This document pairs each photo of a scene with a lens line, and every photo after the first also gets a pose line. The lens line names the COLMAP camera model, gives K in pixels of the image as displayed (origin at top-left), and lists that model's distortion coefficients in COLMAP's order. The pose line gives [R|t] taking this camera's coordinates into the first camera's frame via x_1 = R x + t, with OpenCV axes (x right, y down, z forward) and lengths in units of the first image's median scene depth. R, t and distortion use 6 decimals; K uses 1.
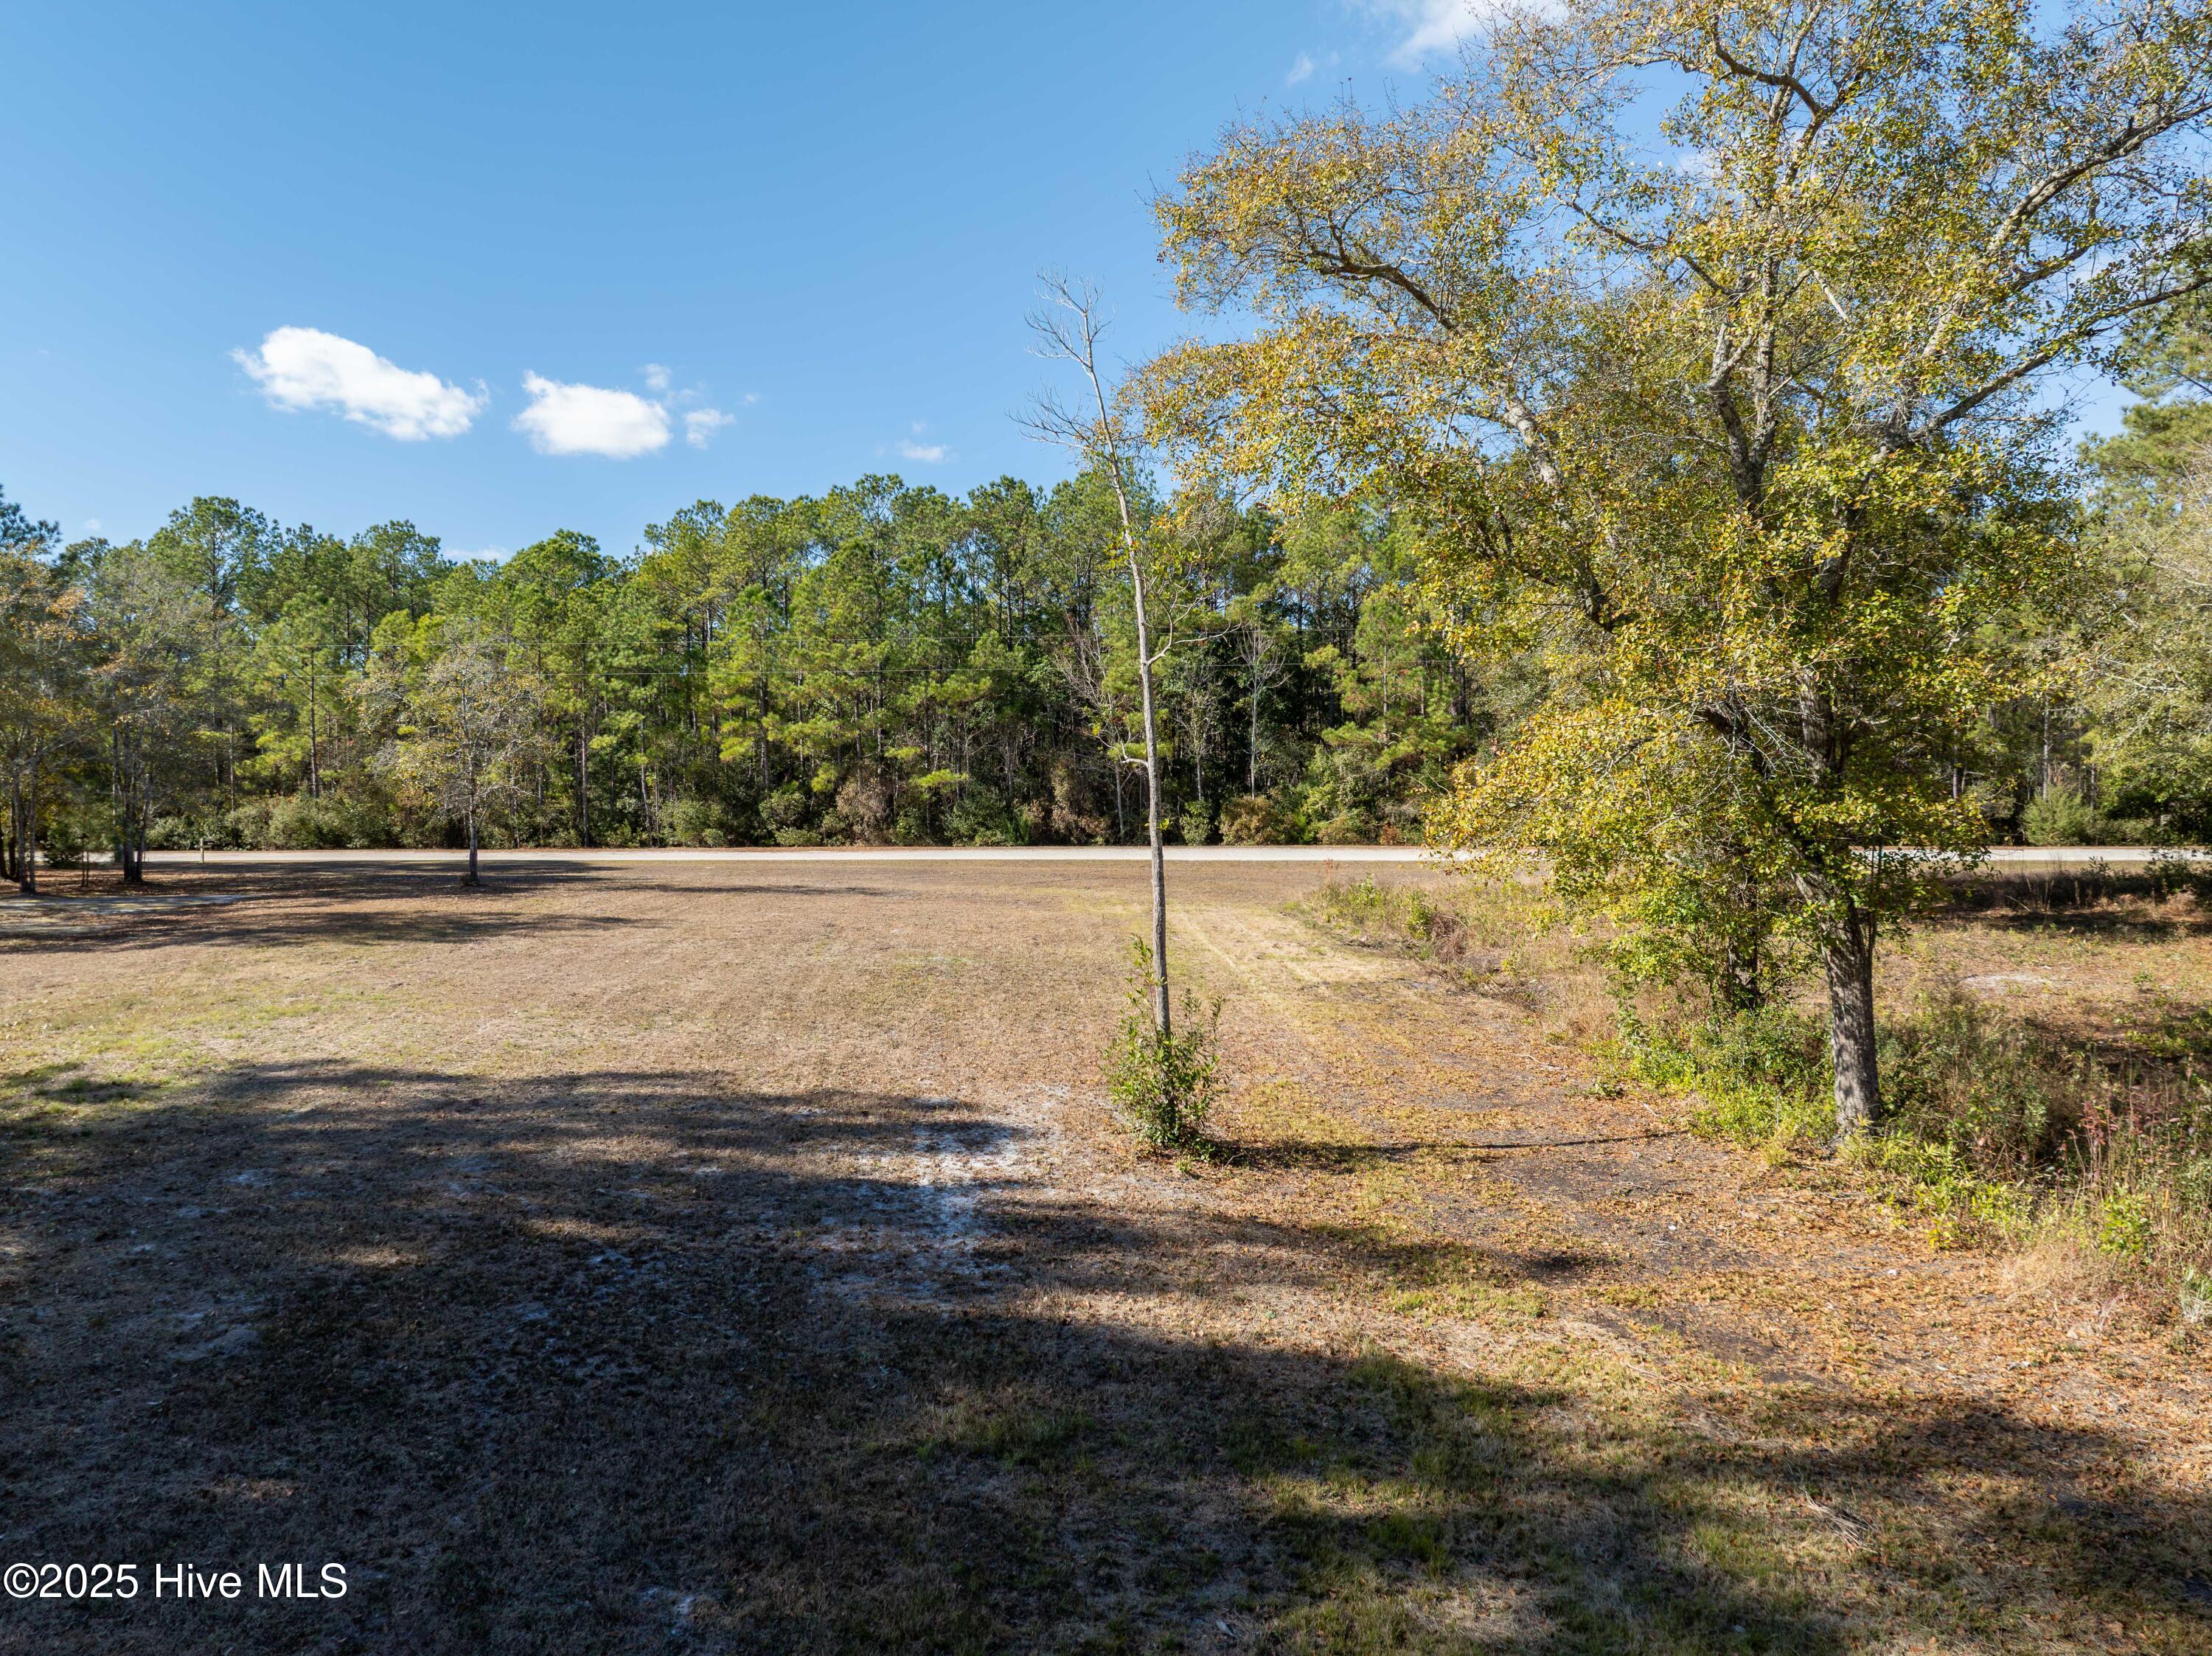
lens RADIAL K [[1534.2, 0, 1152.2], [0, 1534.2, 817.9], [0, 0, 1]] dist [-0.041809, 0.000567]
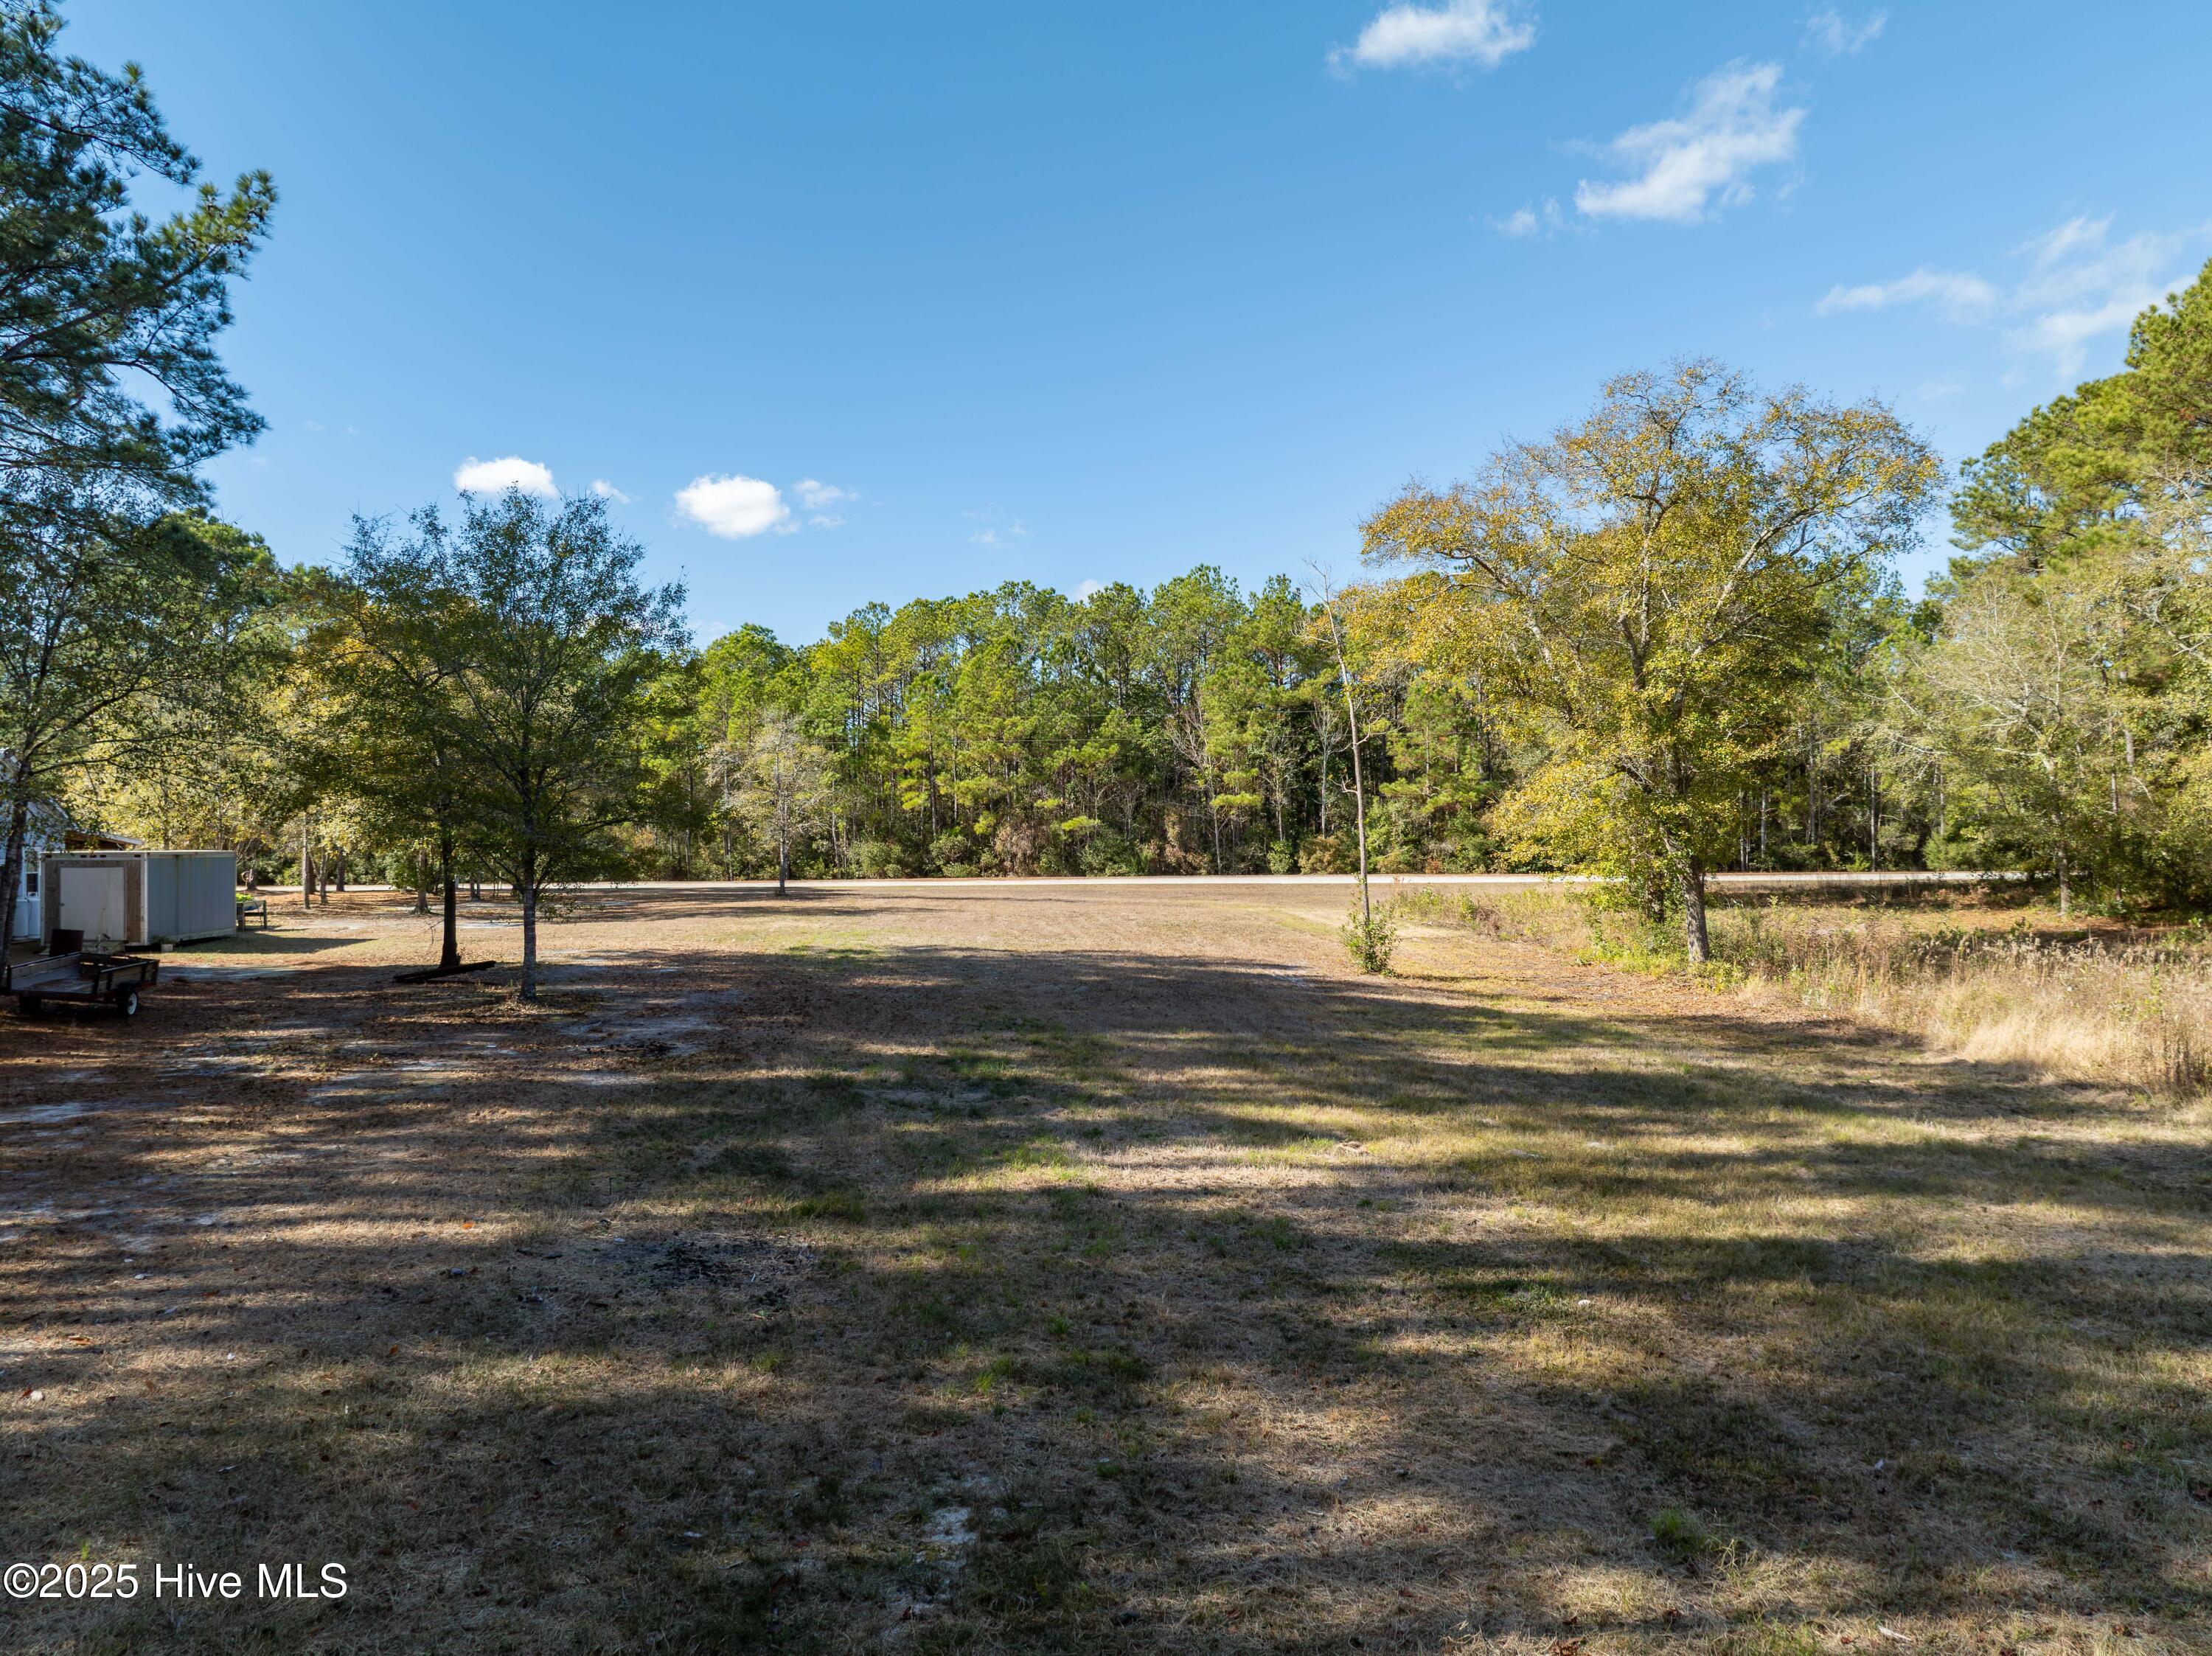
lens RADIAL K [[1544.8, 0, 1120.3], [0, 1544.8, 825.1], [0, 0, 1]] dist [-0.062391, 0.028212]
pose [[0.999640, -0.001768, -0.026771, -0.067692], [0.000812, 0.999363, -0.035667, 0.021164], [0.026817, 0.035633, 0.999005, -0.277956]]
